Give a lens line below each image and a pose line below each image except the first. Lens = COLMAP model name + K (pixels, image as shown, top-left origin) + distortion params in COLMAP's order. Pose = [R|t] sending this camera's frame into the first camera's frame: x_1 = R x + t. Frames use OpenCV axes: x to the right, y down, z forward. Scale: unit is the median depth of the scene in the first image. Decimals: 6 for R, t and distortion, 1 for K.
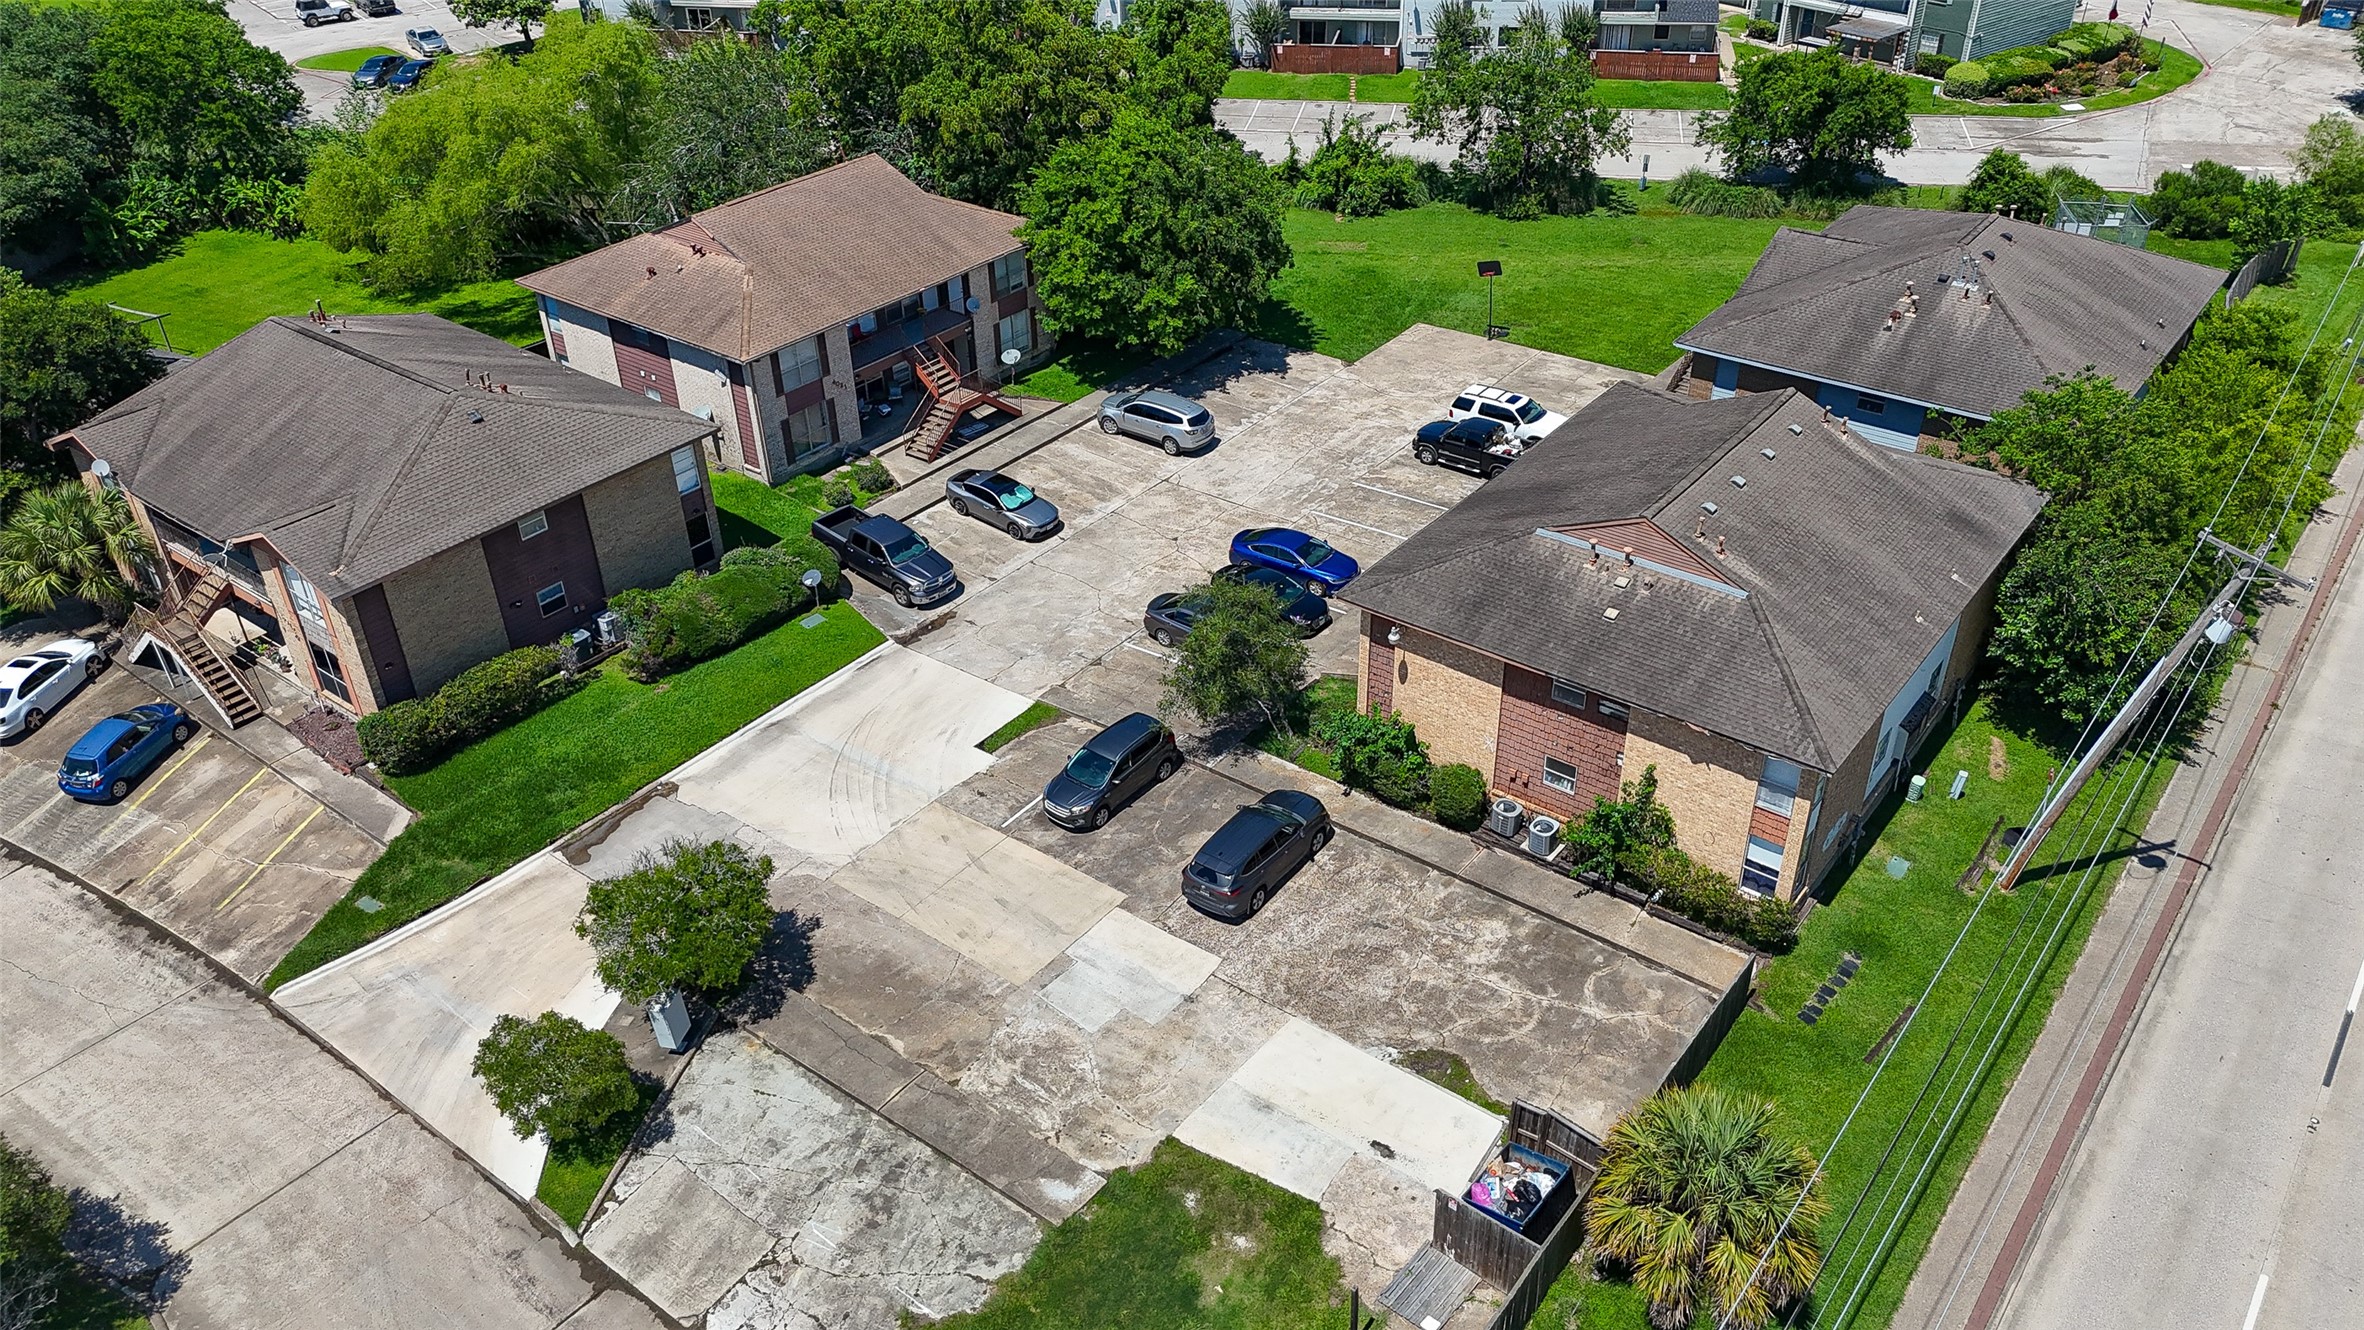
lens RADIAL K [[1735.8, 0, 1178.4], [0, 1735.8, 675.1], [0, 0, 1]] dist [0.088267, -0.091653]
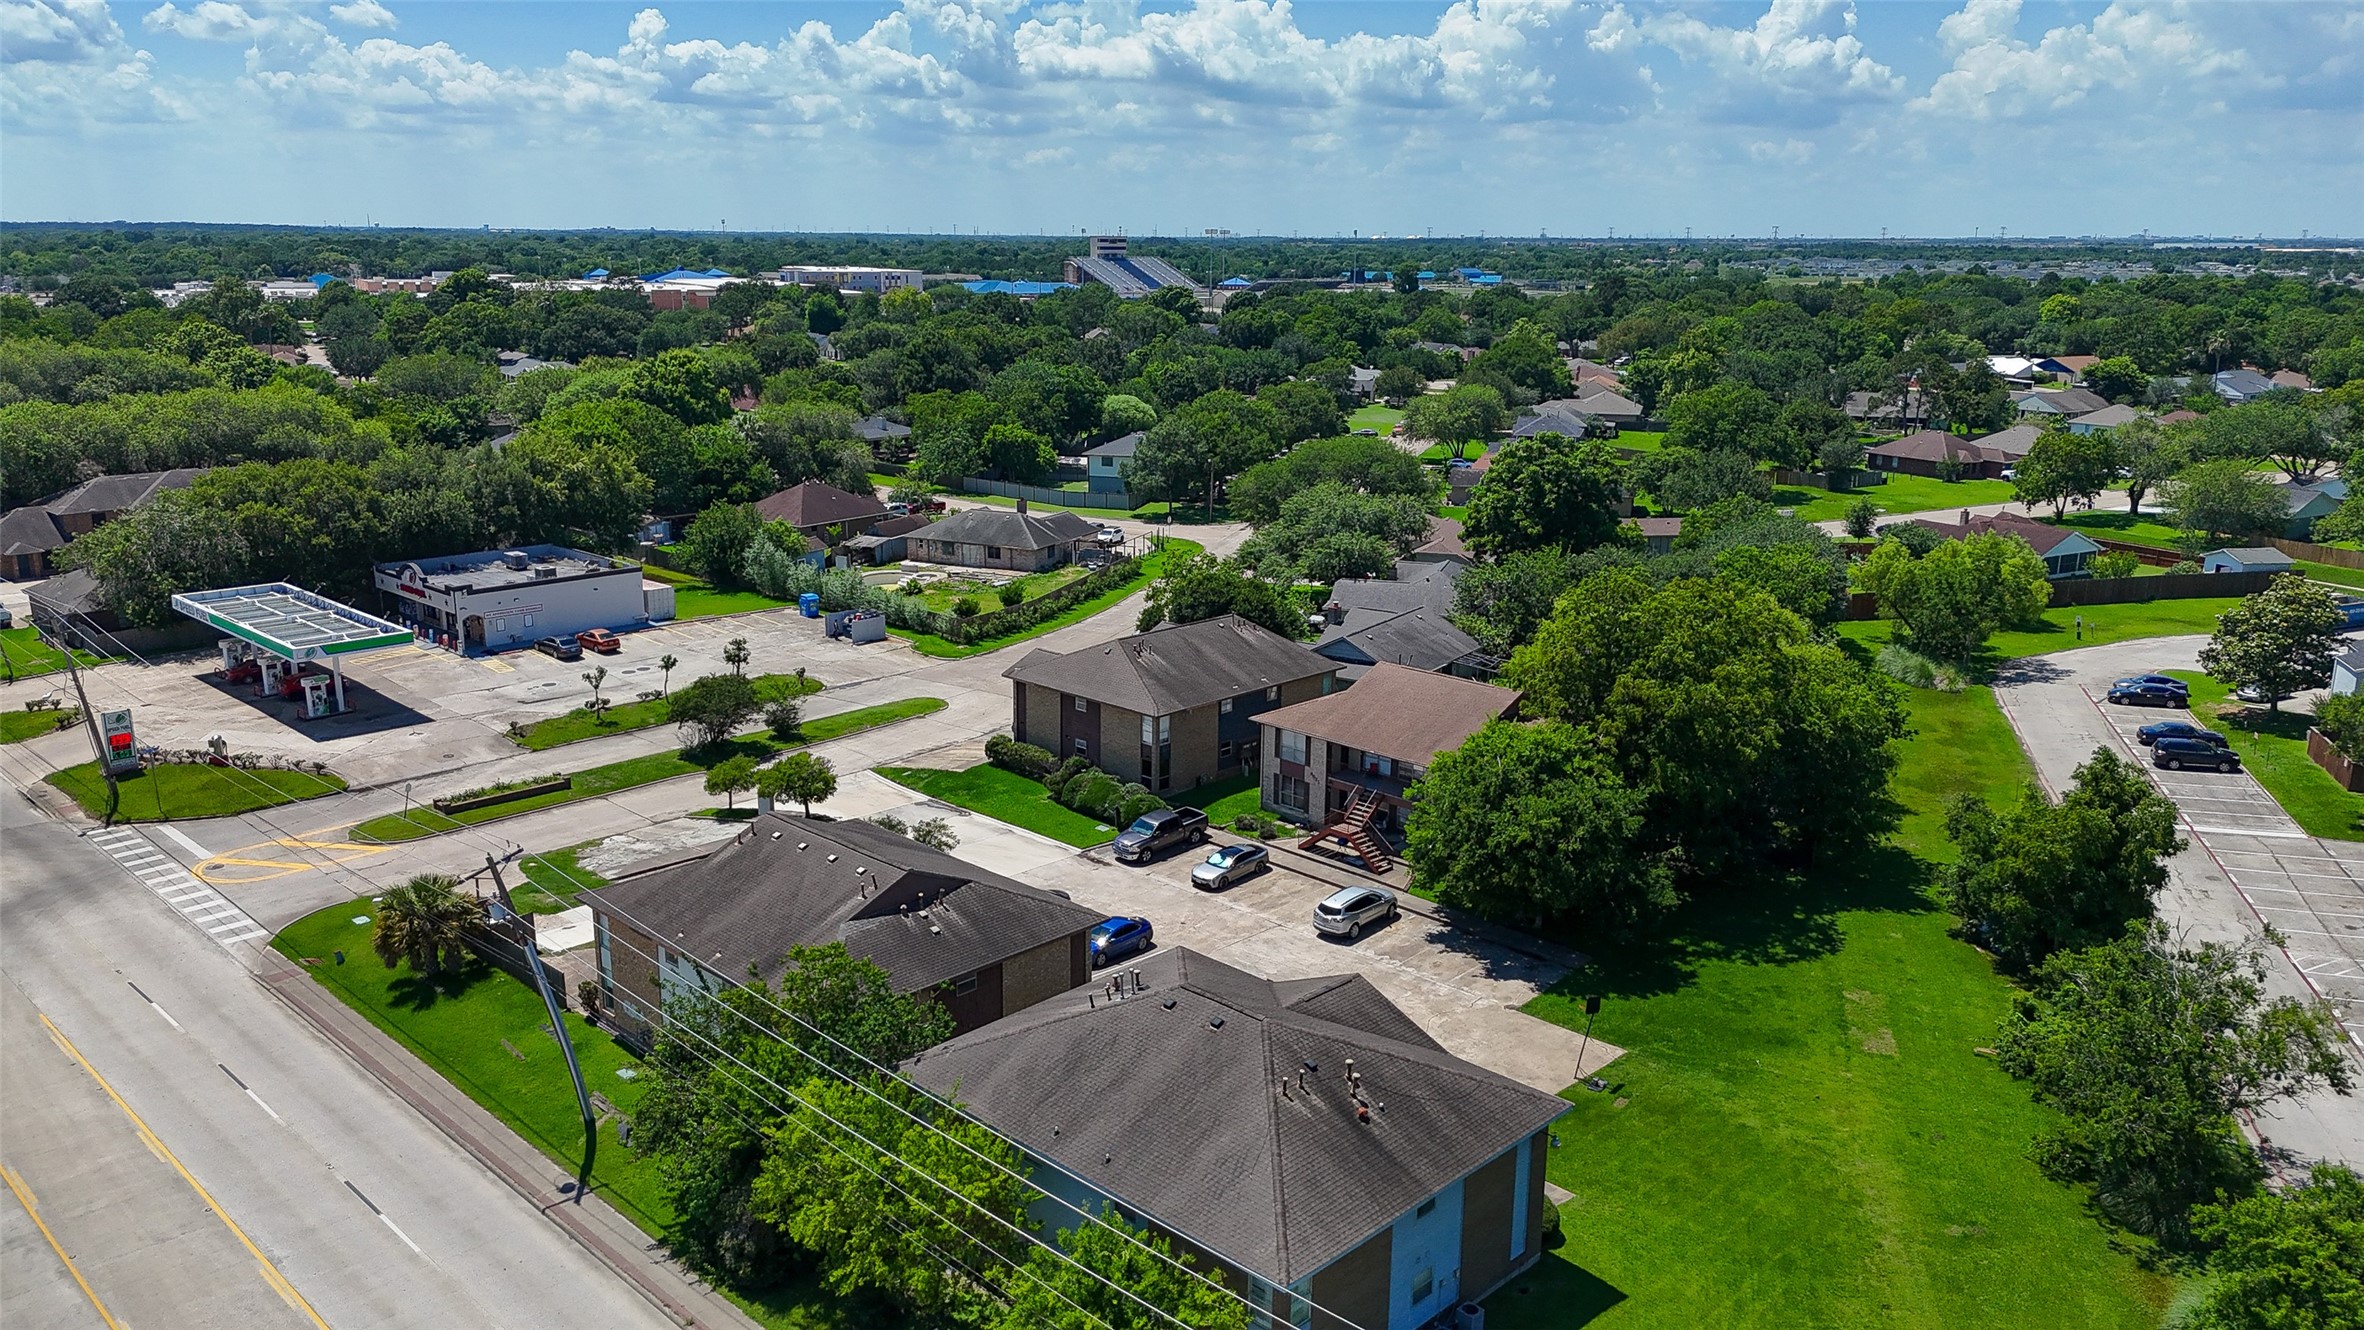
lens RADIAL K [[1735.8, 0, 1180.0], [0, 1735.8, 654.7], [0, 0, 1]] dist [0.088267, -0.091653]
pose [[-0.111084, 0.256769, -0.960068, 1.213863], [-0.550939, 0.788102, 0.274523, -0.599278], [0.827120, 0.559433, 0.053918, 0.796152]]
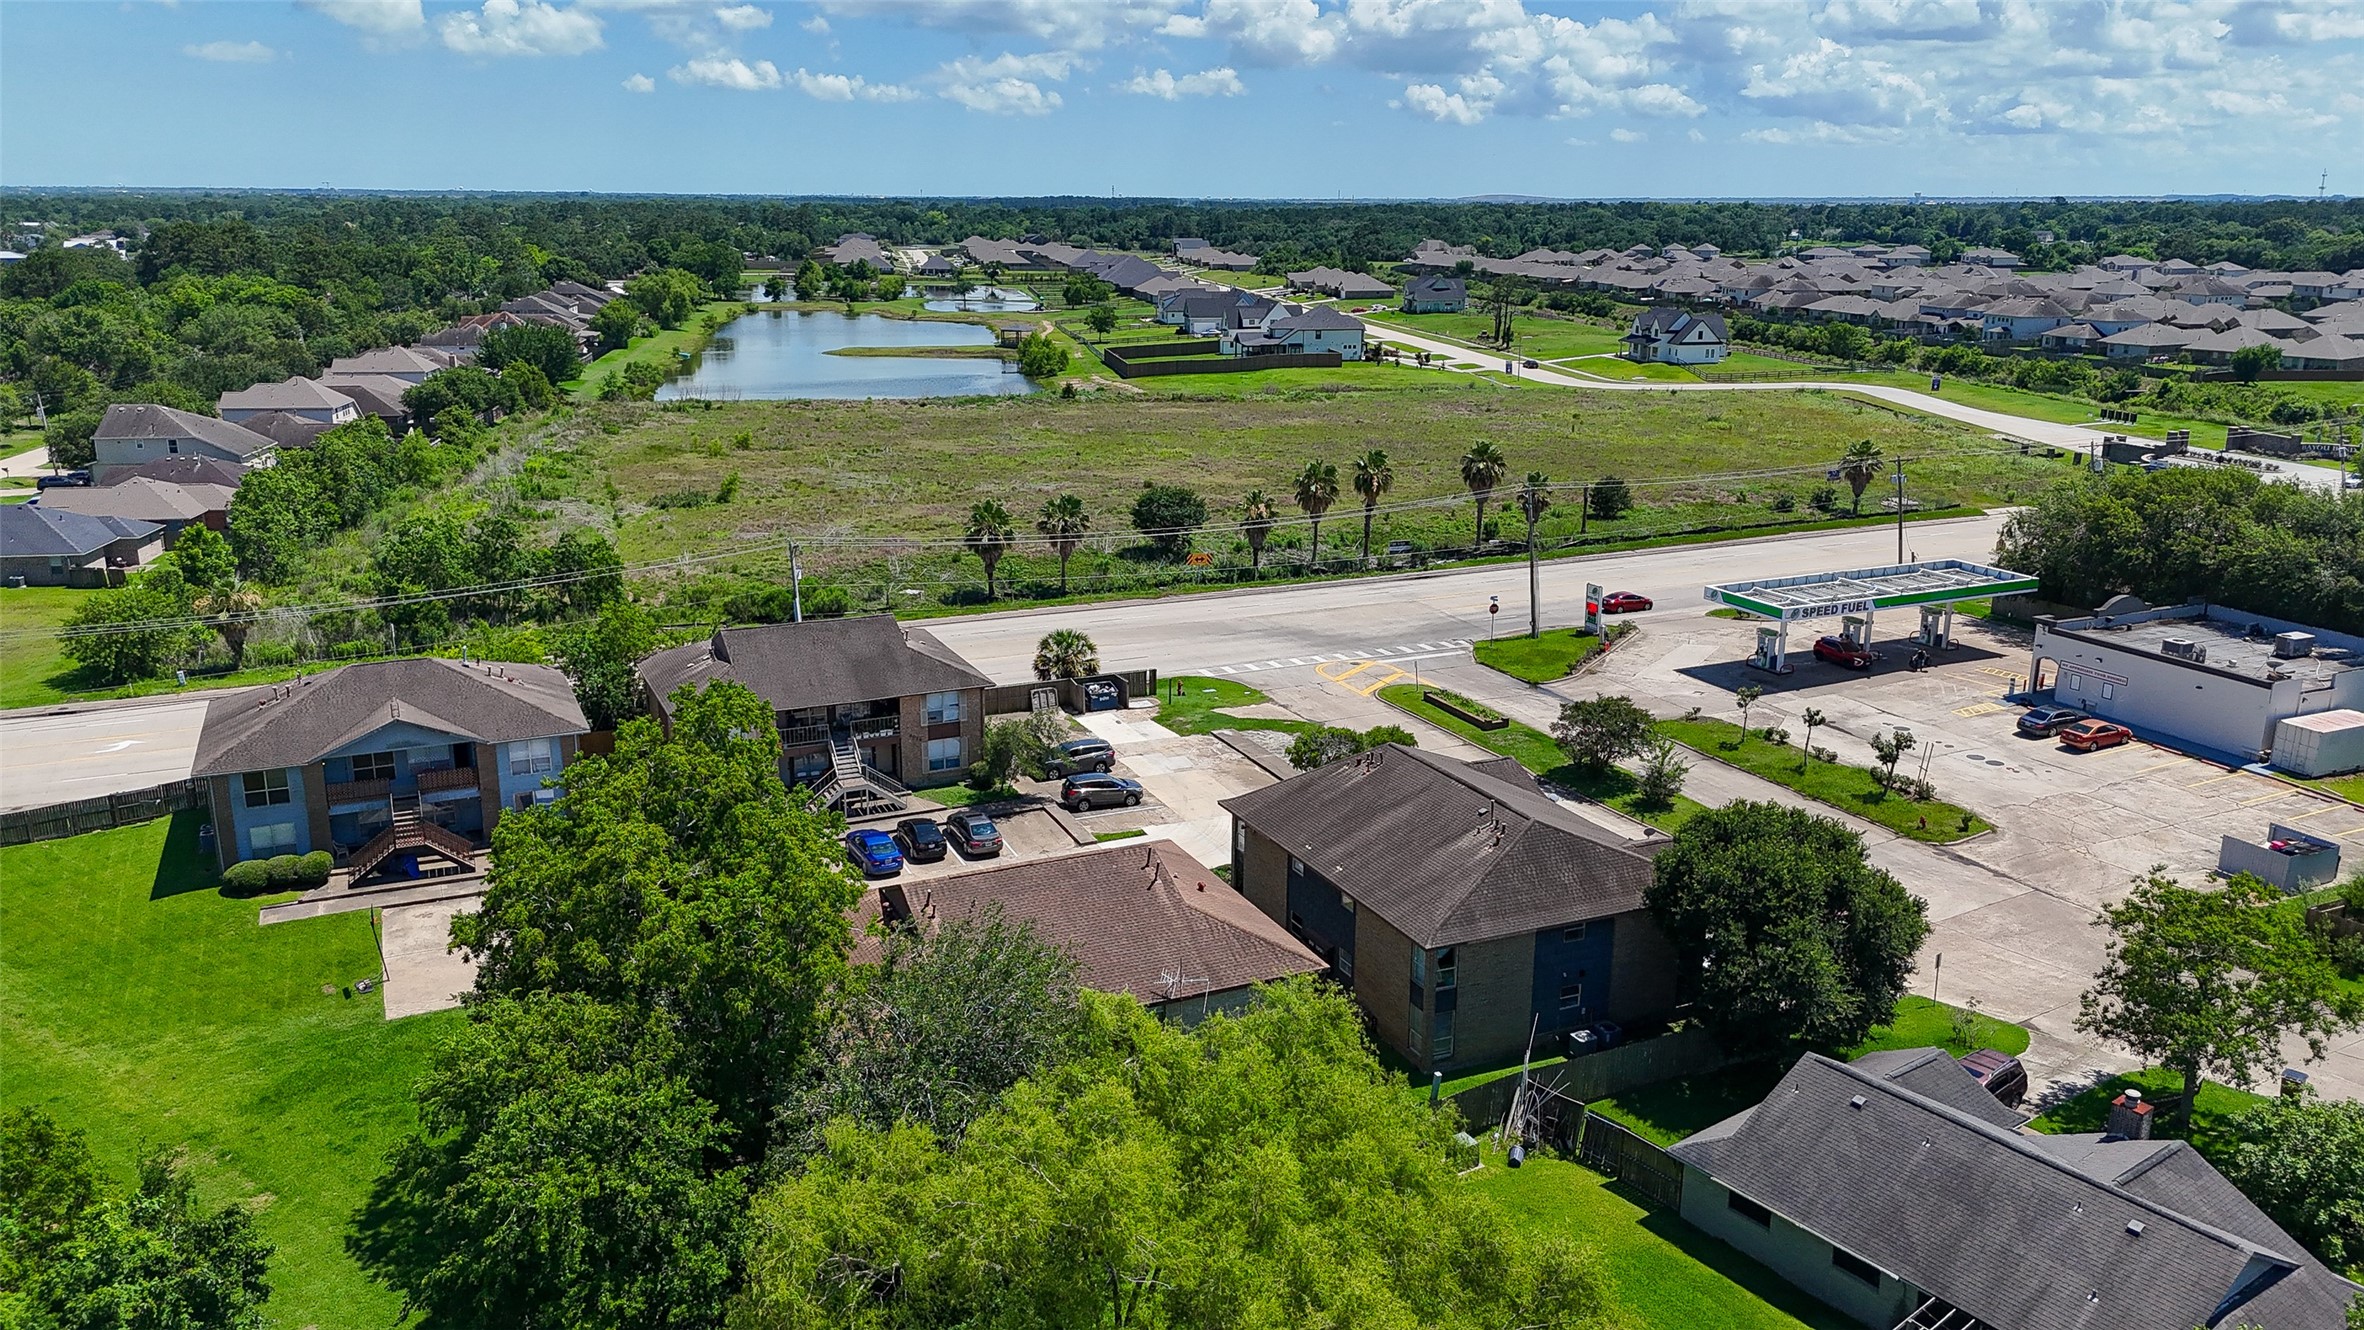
lens RADIAL K [[1735.8, 0, 1182.0], [0, 1735.8, 679.5], [0, 0, 1]] dist [0.088267, -0.091653]
pose [[-0.889187, -0.102294, 0.445962, -0.737268], [0.266494, 0.676505, 0.686529, -1.012886], [-0.371924, 0.729299, -0.574279, 1.526867]]
